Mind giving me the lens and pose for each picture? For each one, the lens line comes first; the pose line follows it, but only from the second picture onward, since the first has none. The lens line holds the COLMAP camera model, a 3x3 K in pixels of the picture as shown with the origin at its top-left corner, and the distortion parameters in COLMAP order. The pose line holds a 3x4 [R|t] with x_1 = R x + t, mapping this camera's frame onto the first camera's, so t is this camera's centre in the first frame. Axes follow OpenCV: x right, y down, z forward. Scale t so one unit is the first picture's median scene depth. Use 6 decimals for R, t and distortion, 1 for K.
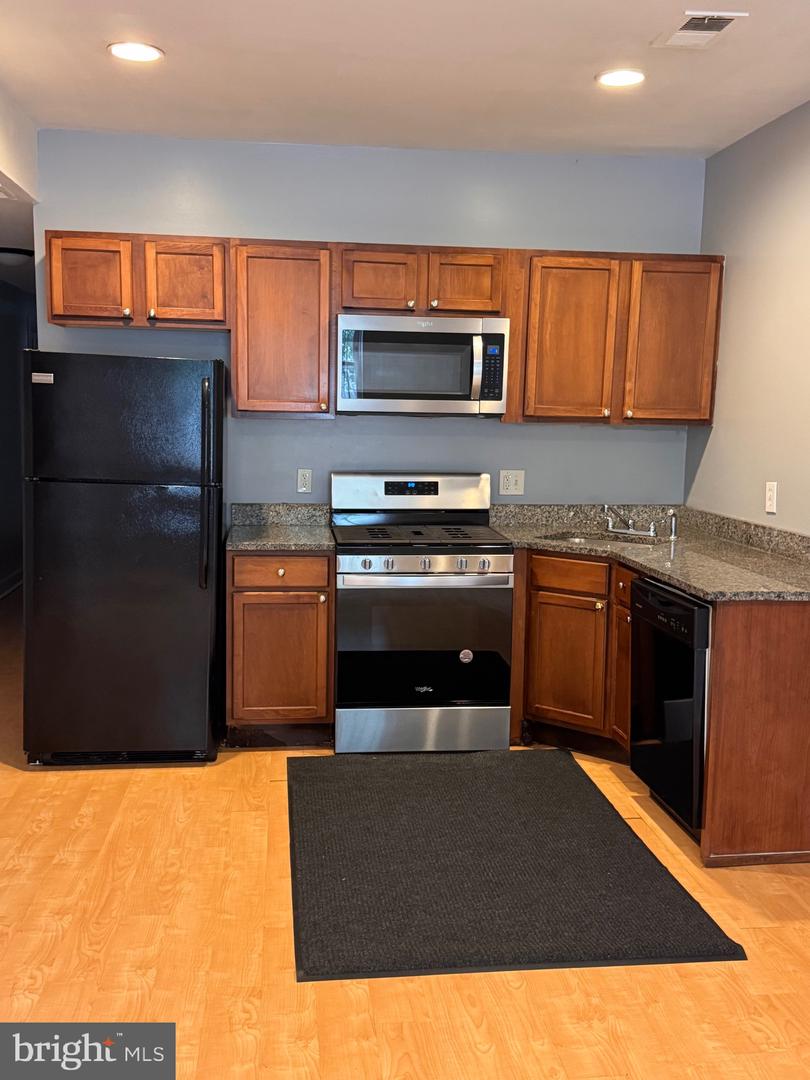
lens RADIAL K [[1068.3, 0, 397.9], [0, 1068.3, 541.9], [0, 0, 1]] dist [0.135294, -0.232866]
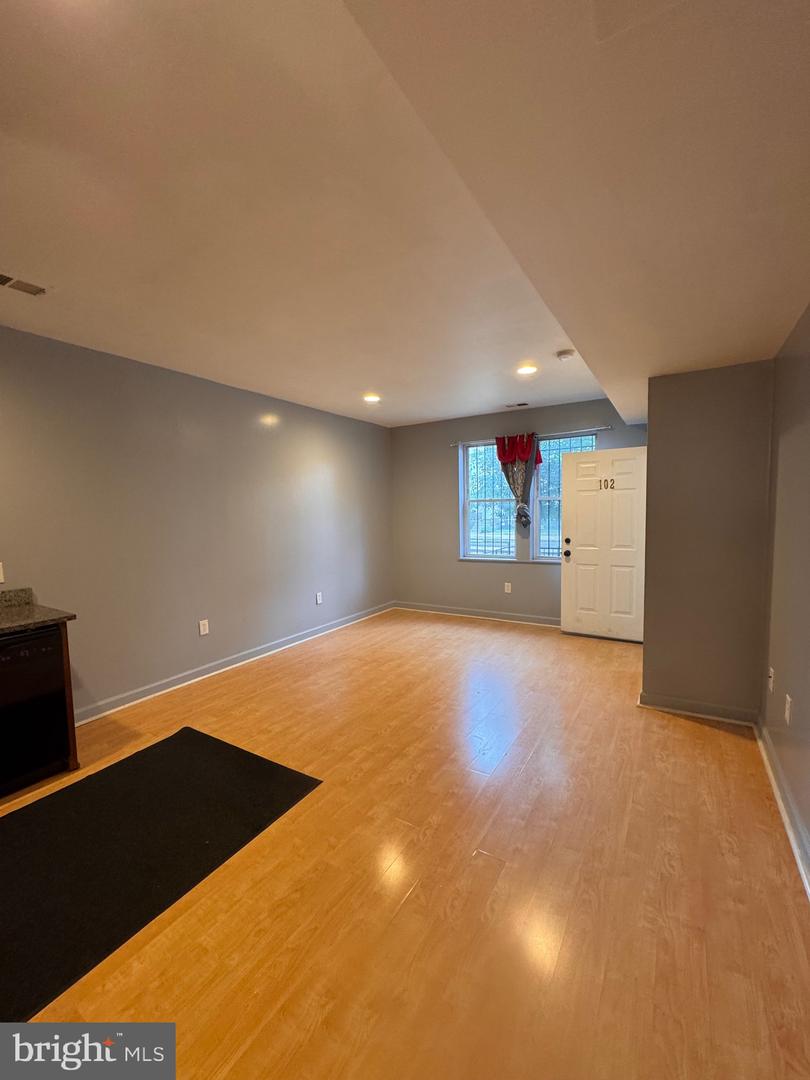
lens RADIAL K [[438.1, 0, 405.0], [0, 438.1, 540.0], [0, 0, 1]] dist [-0.001985, 0.000598]
pose [[-0.785336, -0.048927, 0.617133, -0.438965], [0.081842, 0.979917, 0.181837, -0.121899], [-0.613635, 0.193311, -0.765560, 0.888034]]
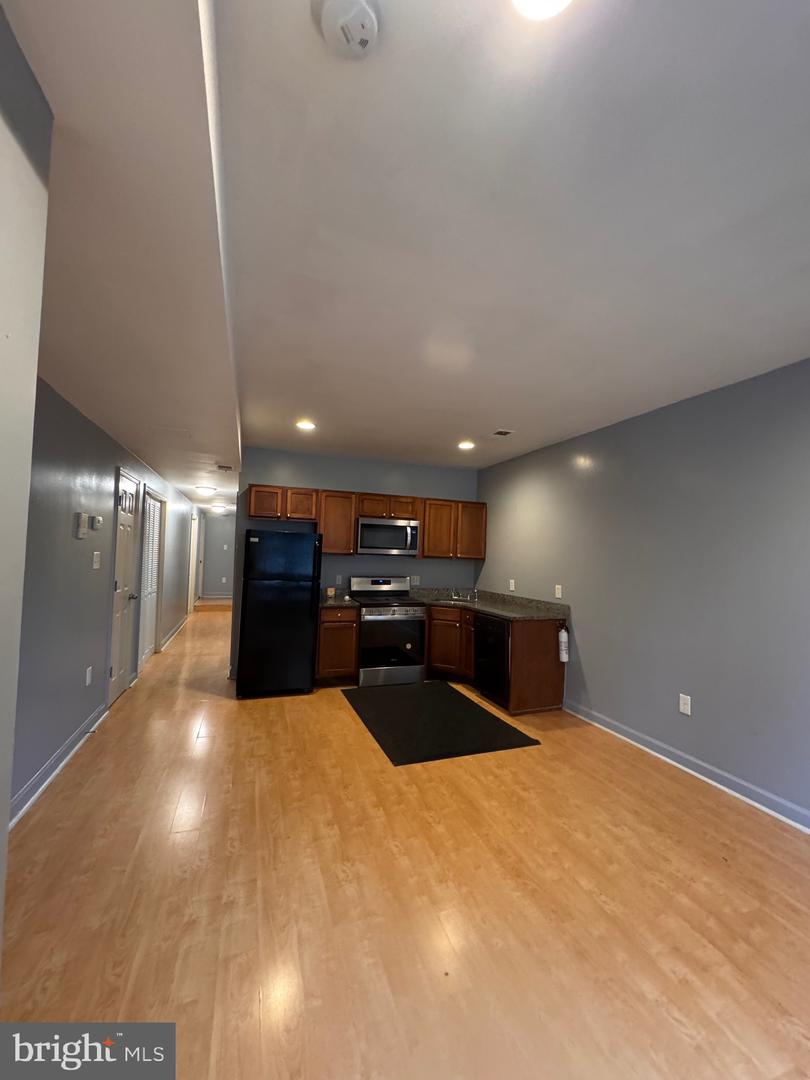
lens RADIAL K [[438.1, 0, 405.0], [0, 438.1, 540.0], [0, 0, 1]] dist [-0.001985, 0.000598]
pose [[0.973043, 0.019238, 0.229821, -0.197331], [0.016059, 0.988444, -0.150735, 0.010740], [-0.230065, 0.150362, 0.961489, -0.074297]]
